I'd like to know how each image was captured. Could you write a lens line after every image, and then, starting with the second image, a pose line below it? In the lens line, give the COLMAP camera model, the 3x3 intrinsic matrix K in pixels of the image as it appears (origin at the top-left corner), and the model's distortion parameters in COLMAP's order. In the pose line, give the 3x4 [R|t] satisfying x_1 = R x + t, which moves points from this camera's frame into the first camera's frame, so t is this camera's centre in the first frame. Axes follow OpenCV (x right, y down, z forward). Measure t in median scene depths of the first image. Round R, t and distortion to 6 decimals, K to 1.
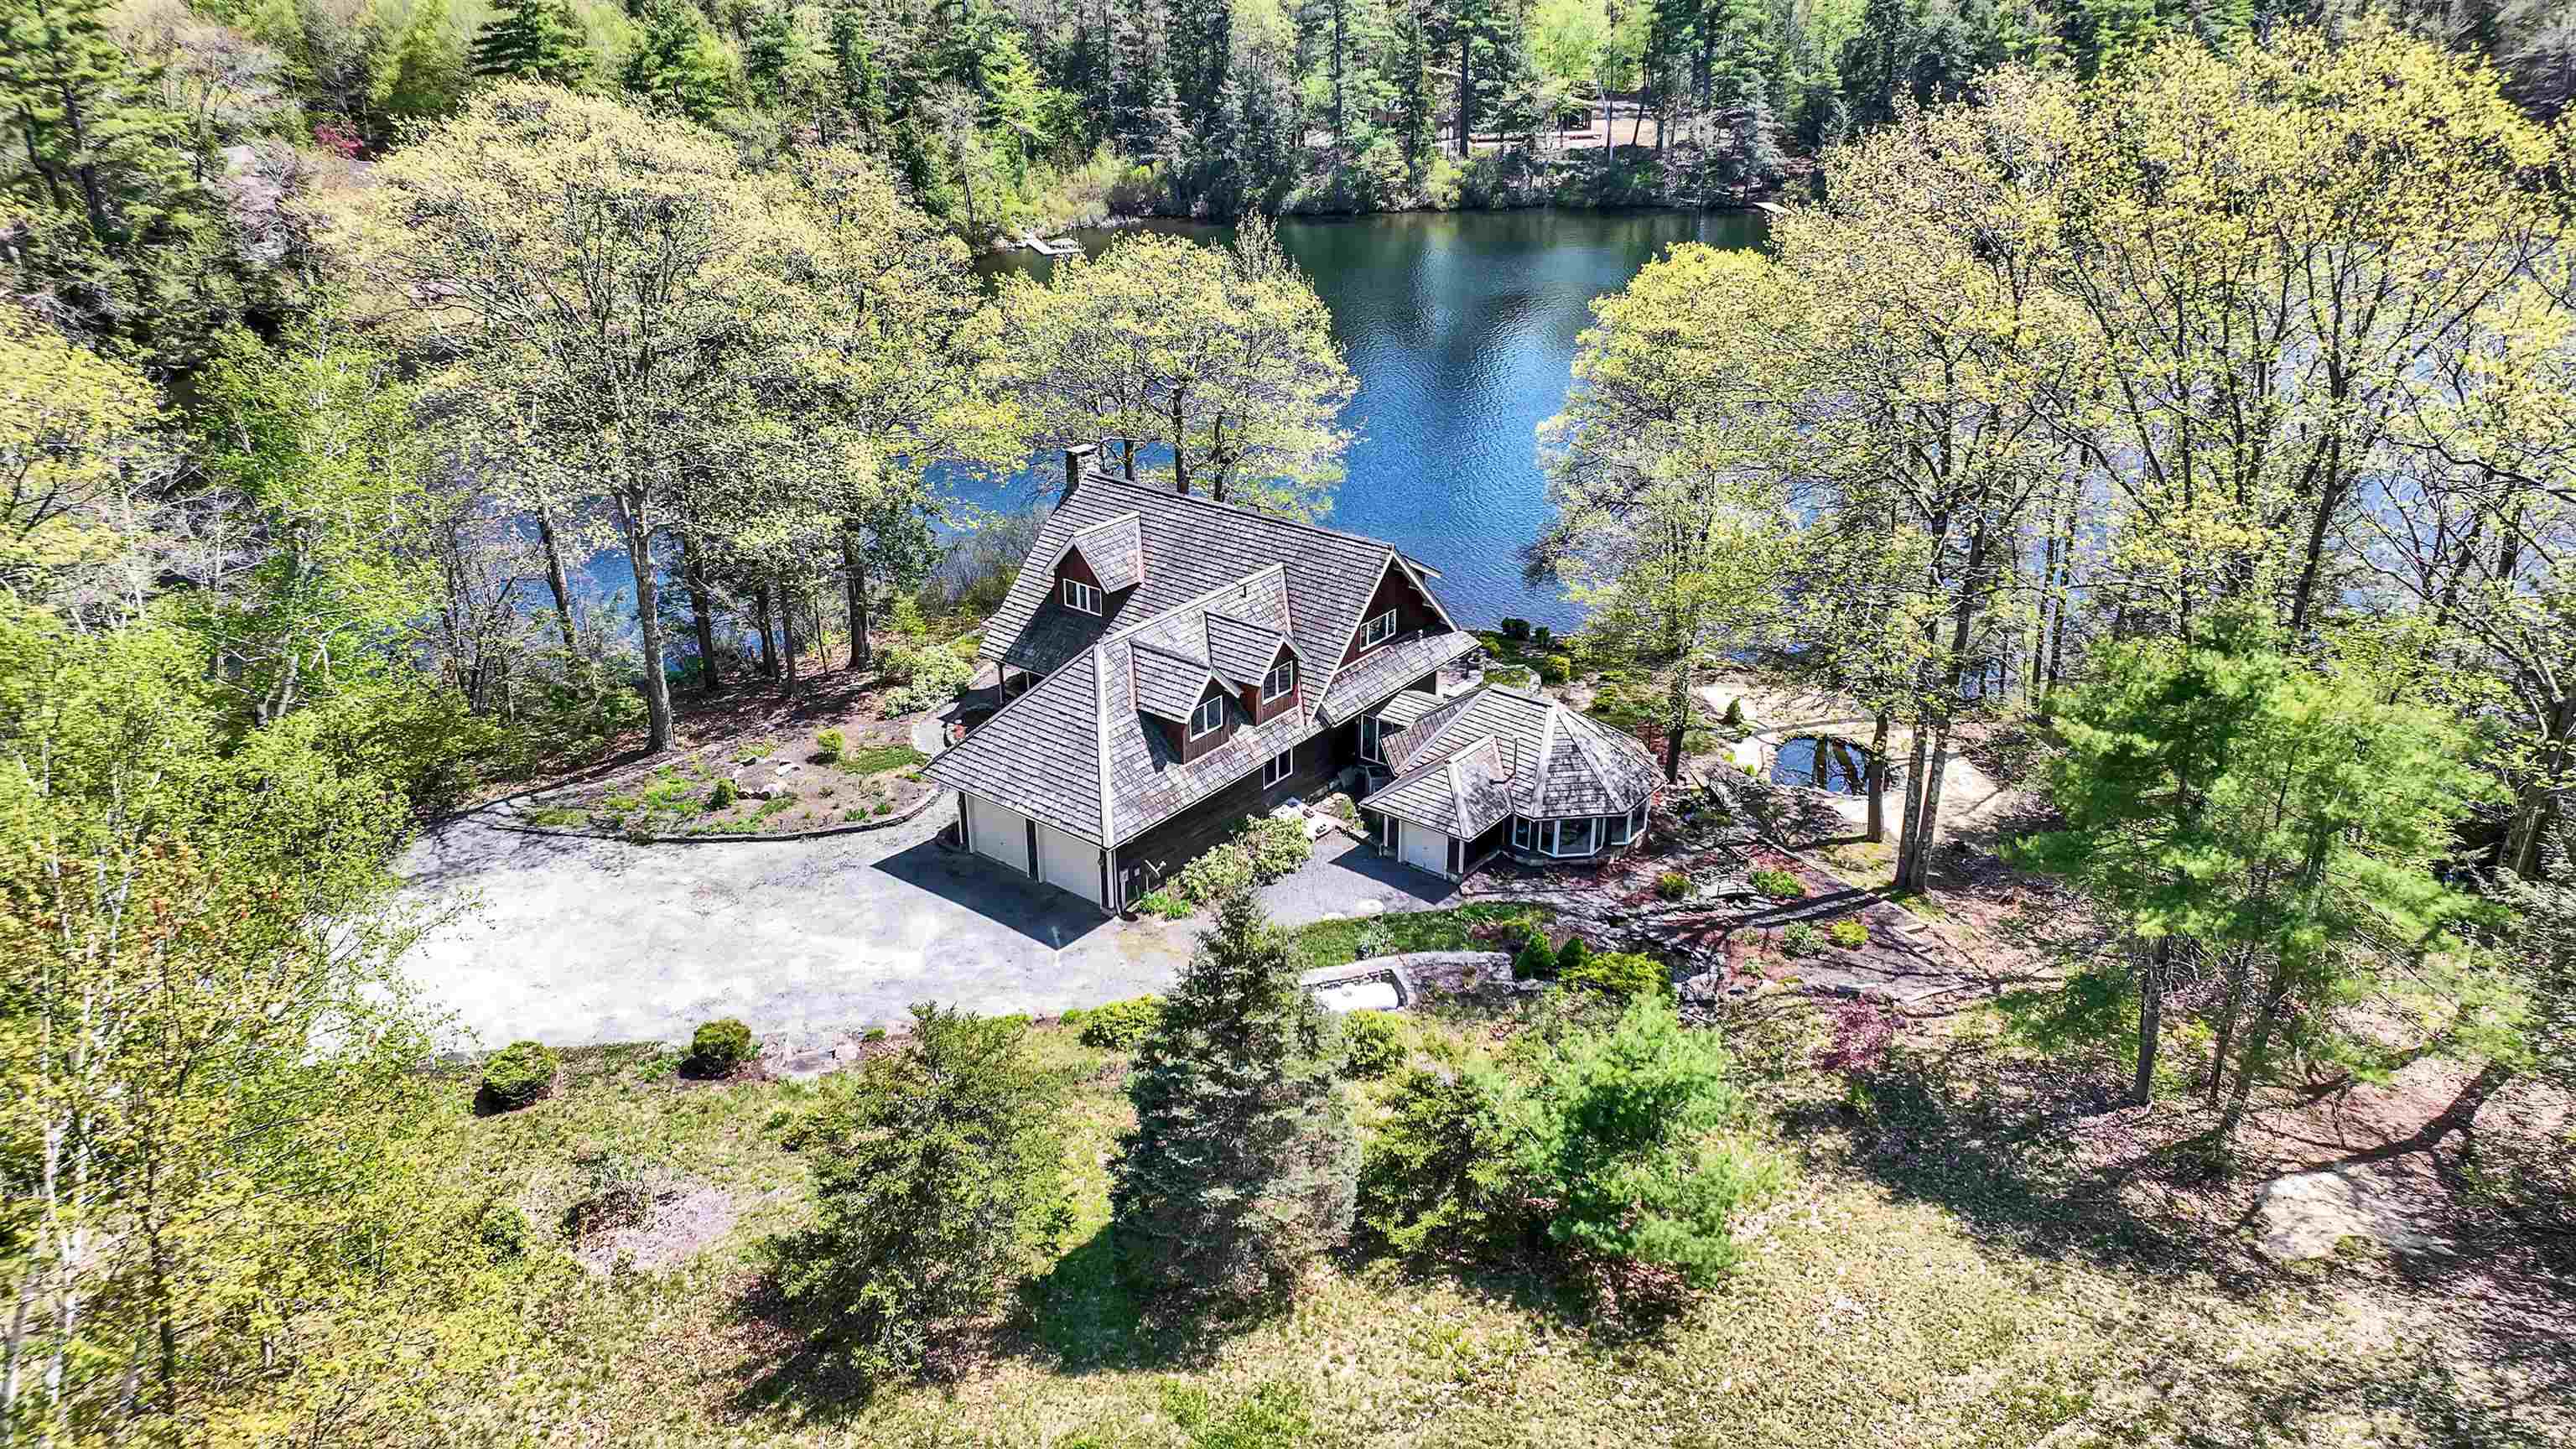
lens RADIAL K [[1814.4, 0, 1289.9], [0, 1814.4, 720.8], [0, 0, 1]] dist [-0.002876, 0.021518]
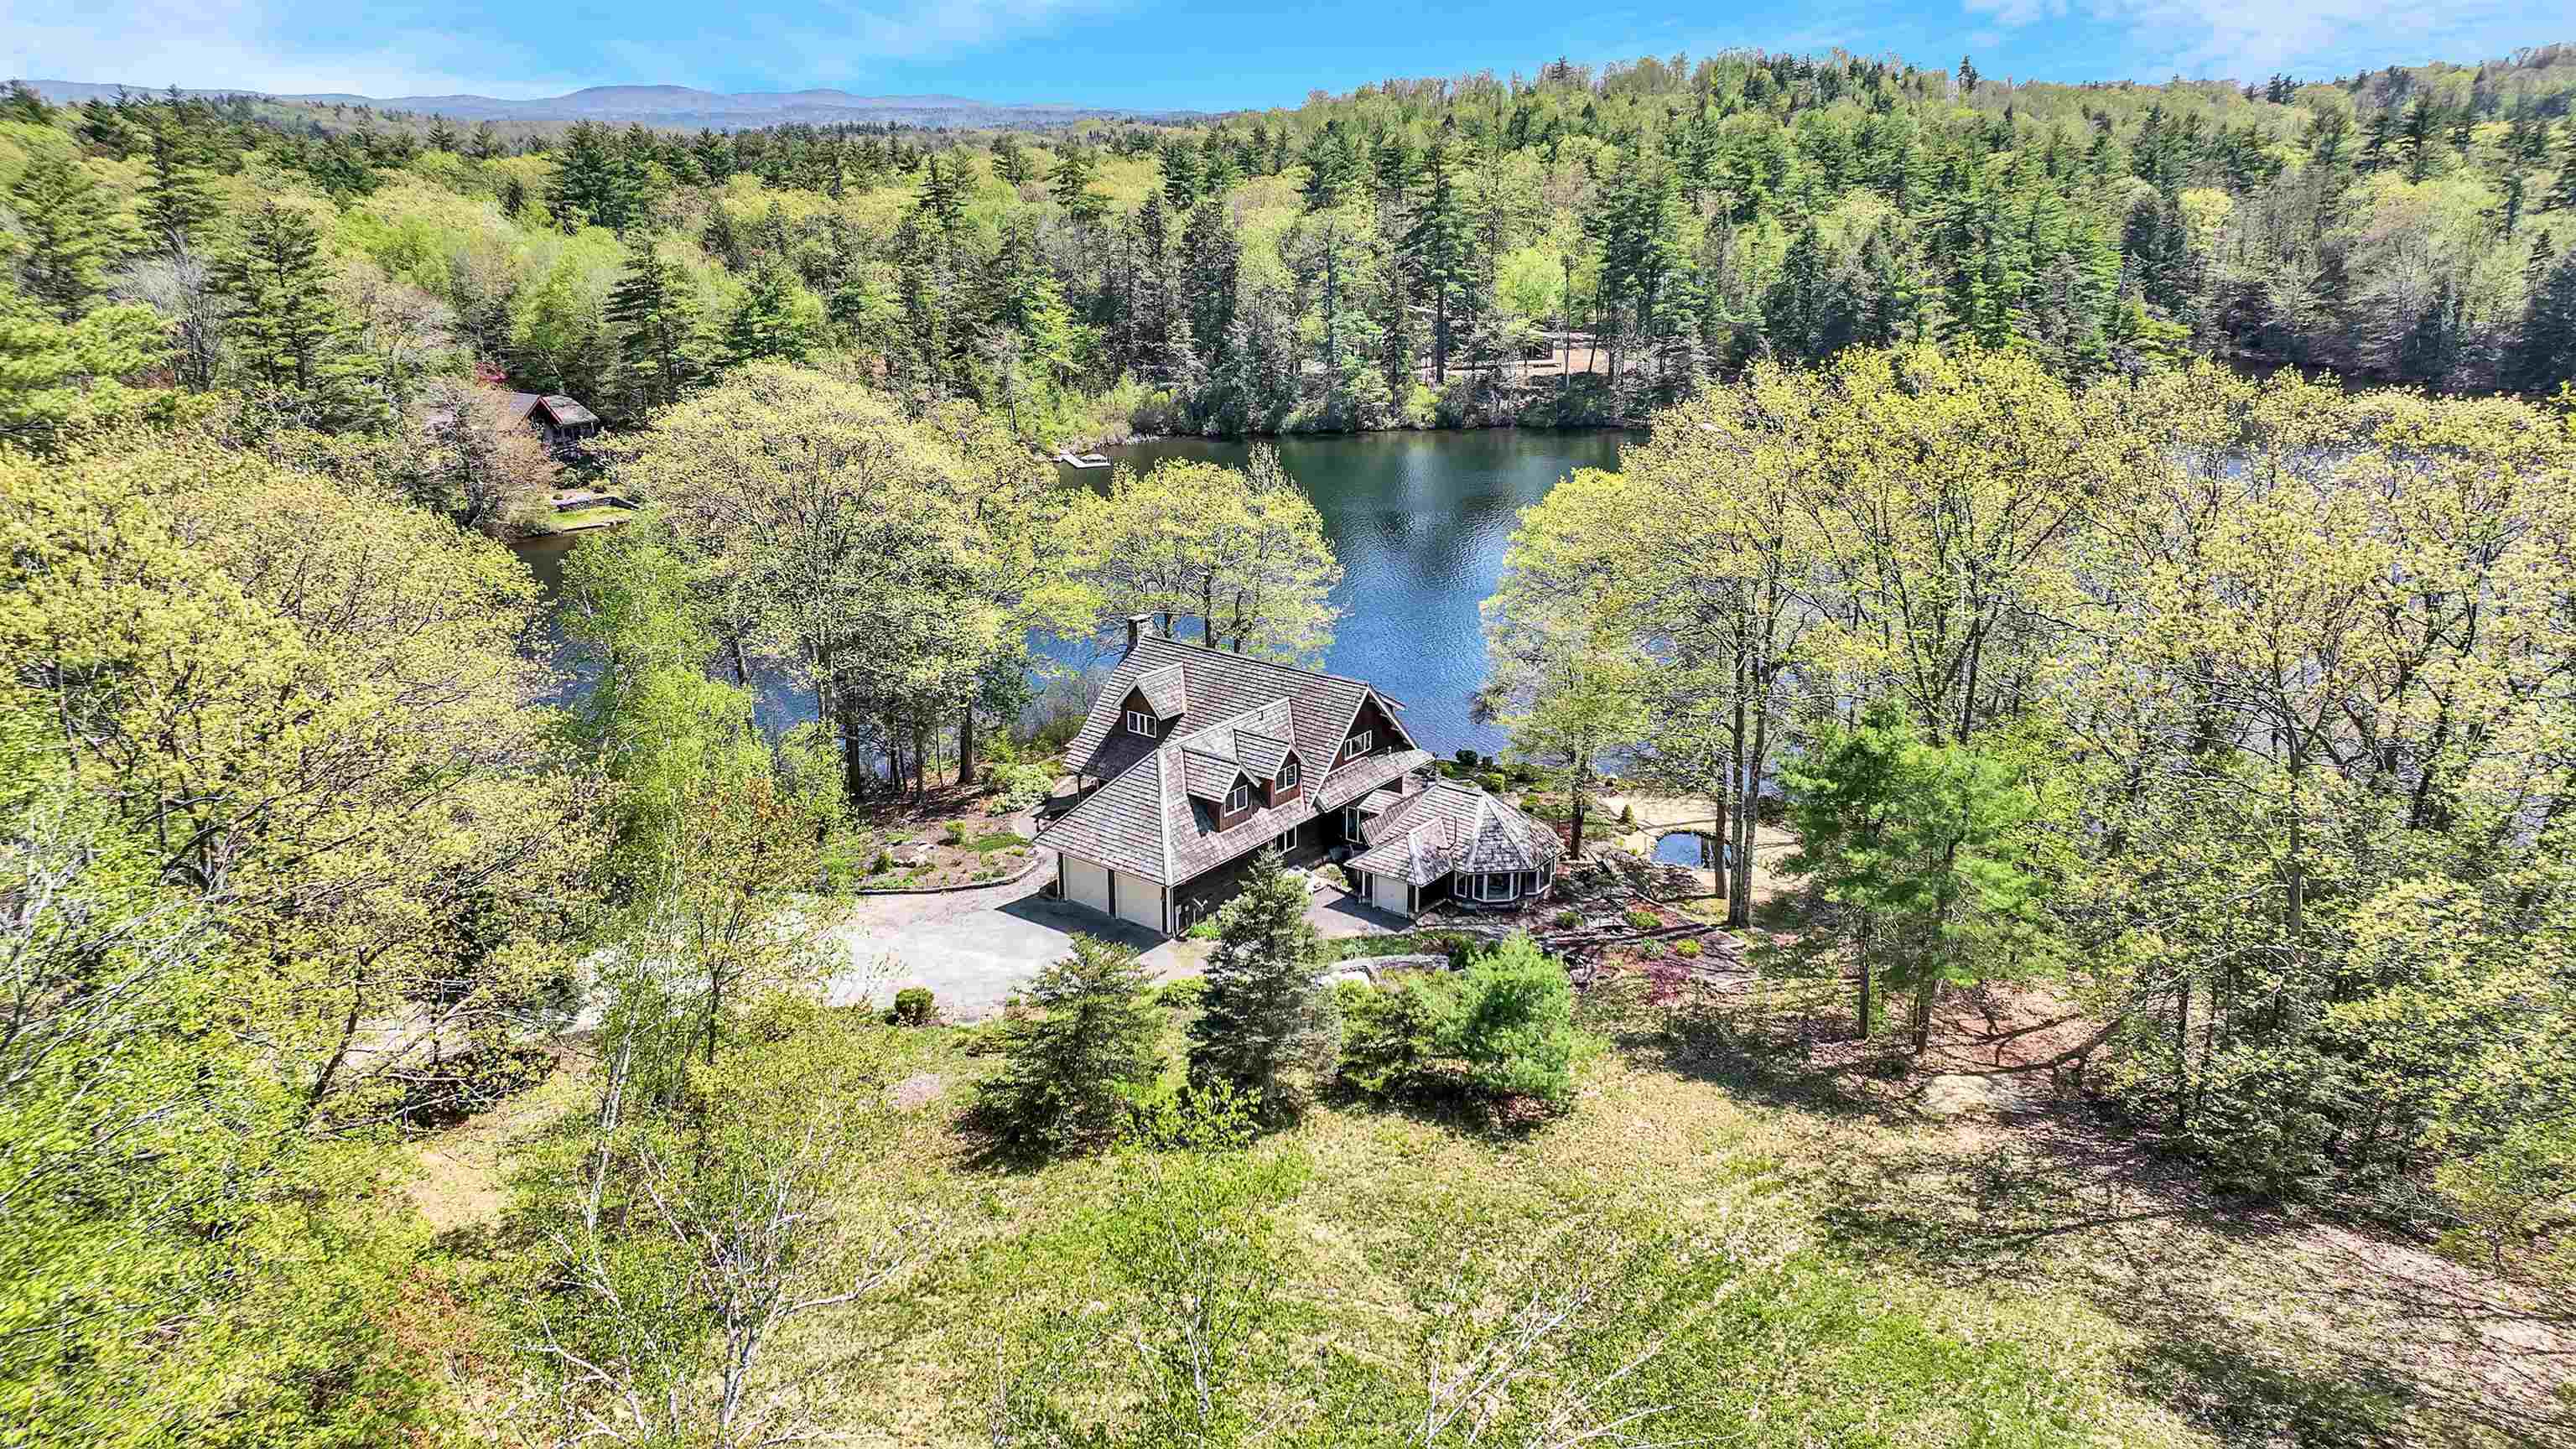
lens RADIAL K [[1814.4, 0, 1292.4], [0, 1814.4, 733.0], [0, 0, 1]] dist [-0.002876, 0.021518]
pose [[0.999991, -0.000055, 0.004233, -0.007726], [0.000485, 0.994815, -0.101700, 0.087806], [-0.004206, 0.101701, 0.994806, -0.404629]]
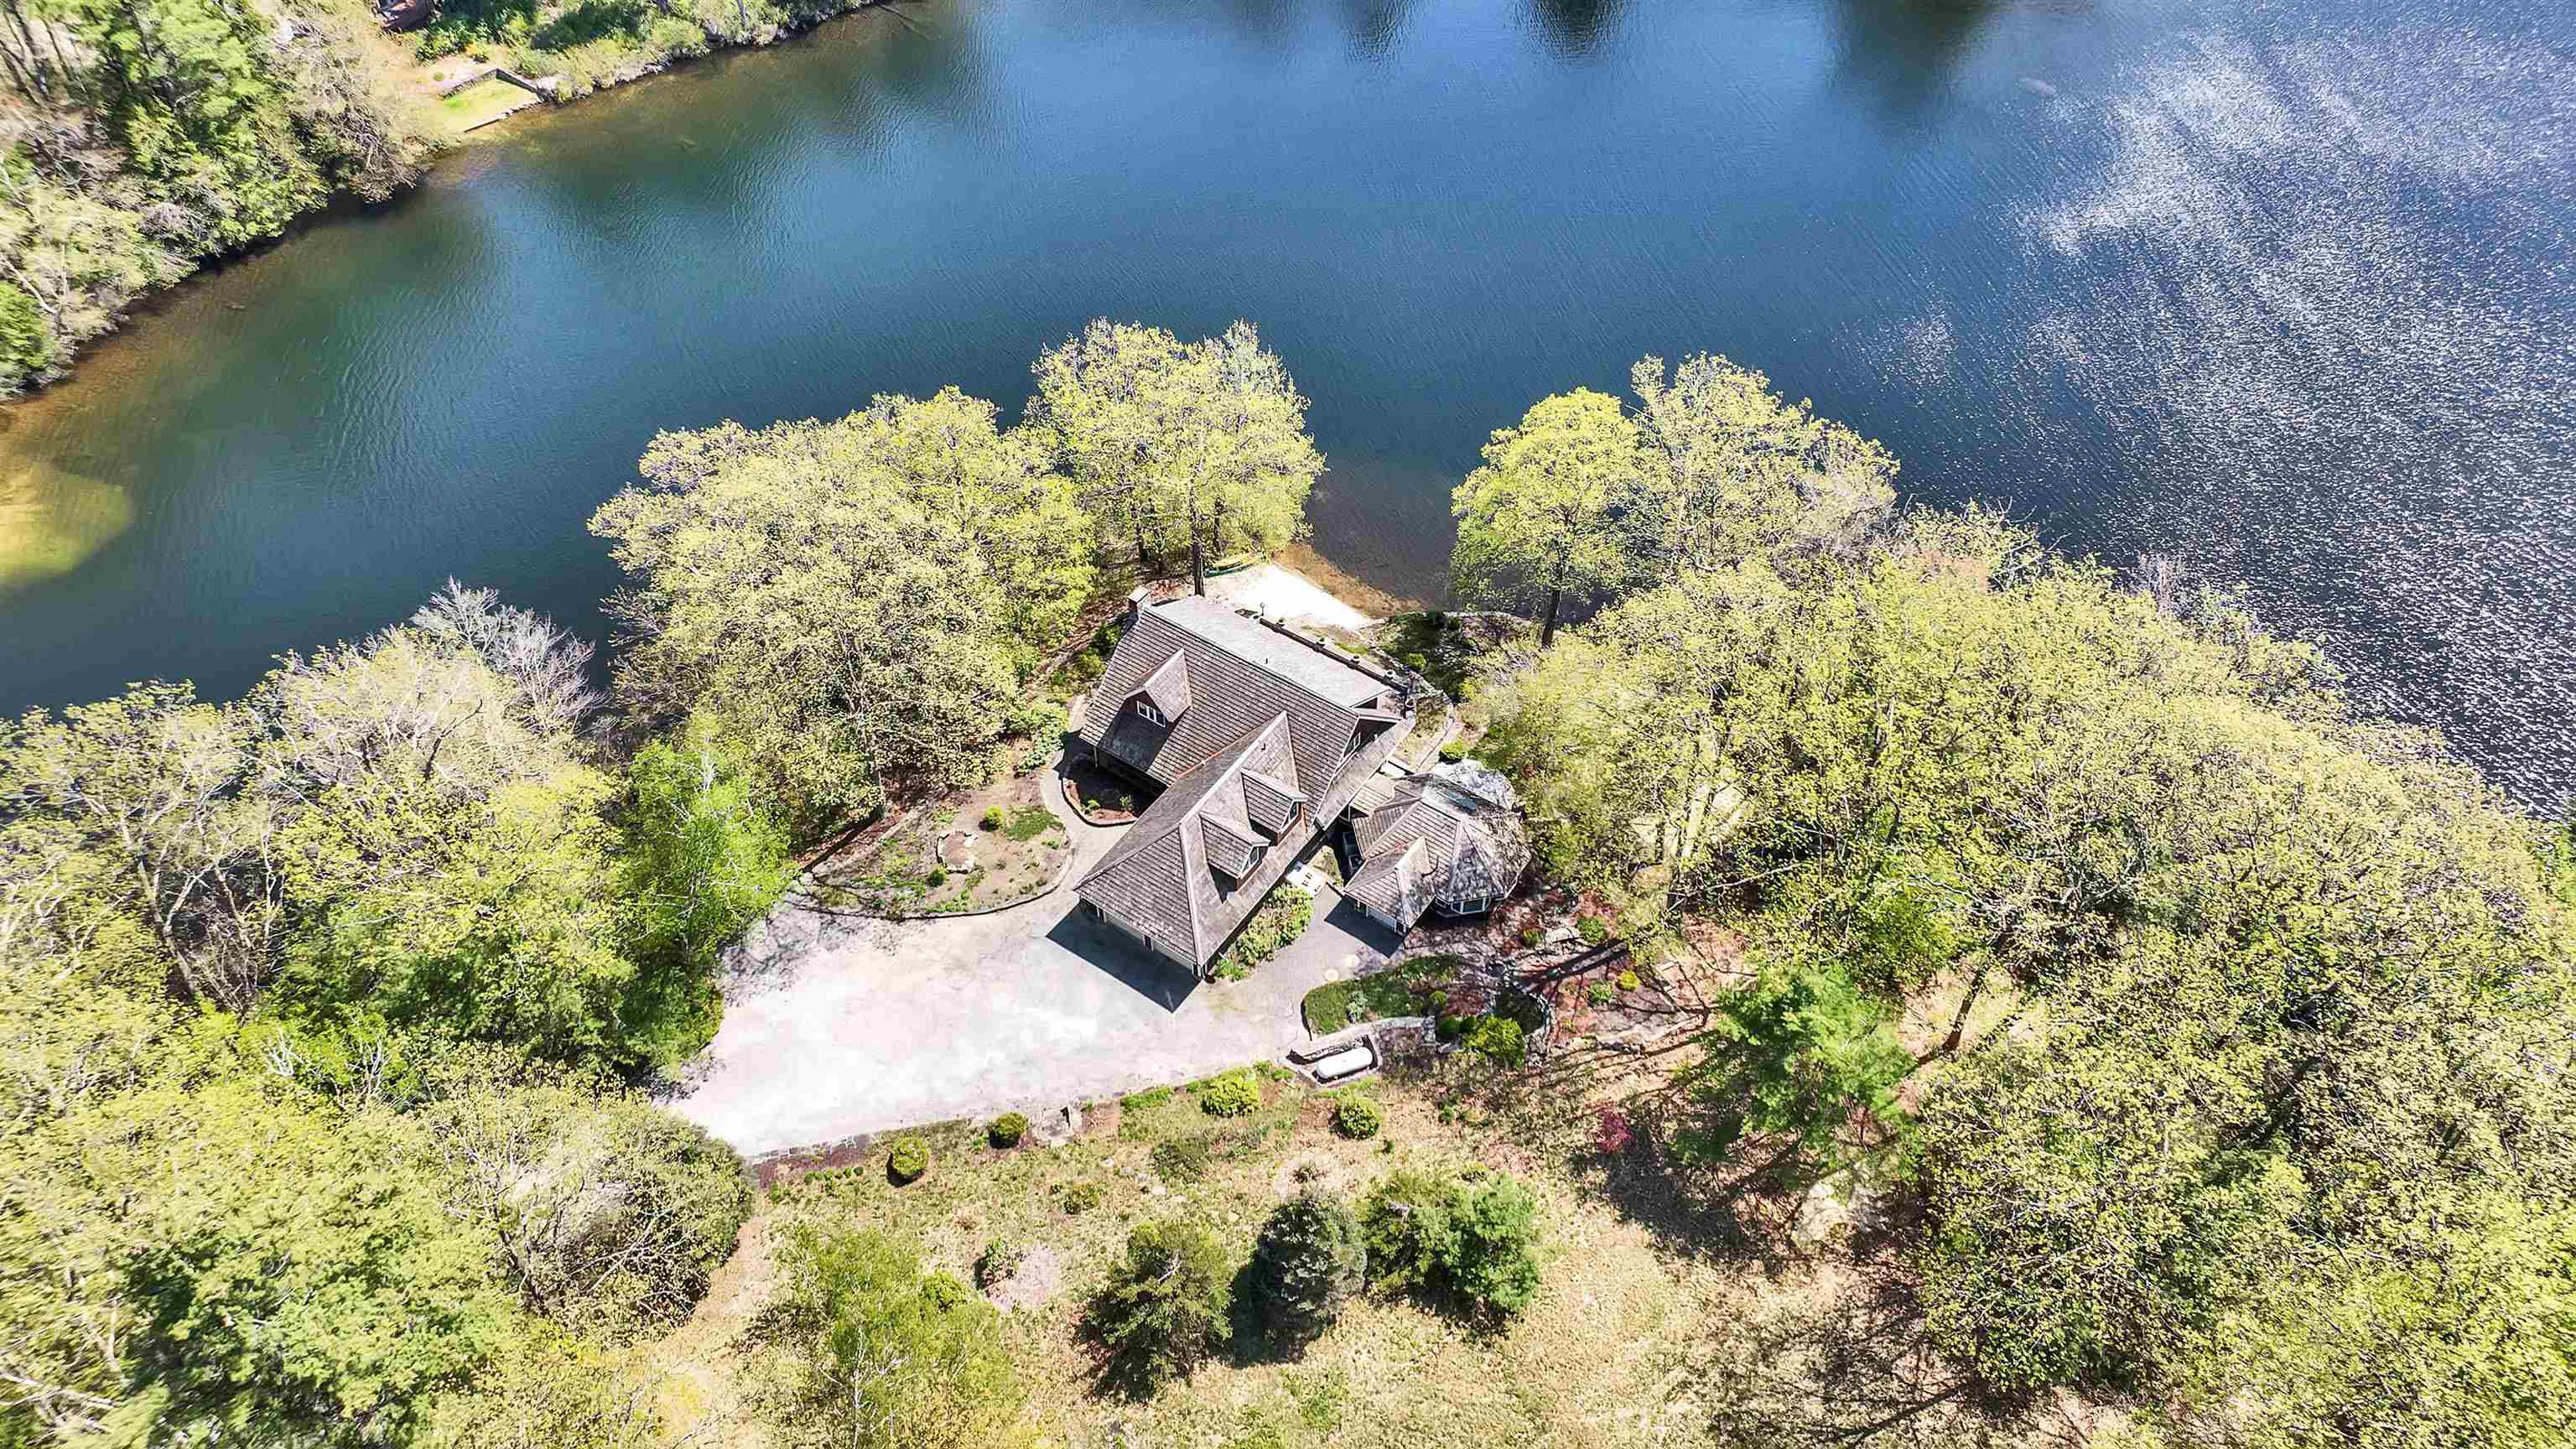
lens RADIAL K [[1814.4, 0, 1294.1], [0, 1814.4, 722.2], [0, 0, 1]] dist [-0.002876, 0.021518]
pose [[0.998208, -0.039720, 0.044762, -0.072910], [0.018764, 0.917994, 0.396150, -0.746107], [-0.056826, -0.394600, 0.917094, -0.441473]]
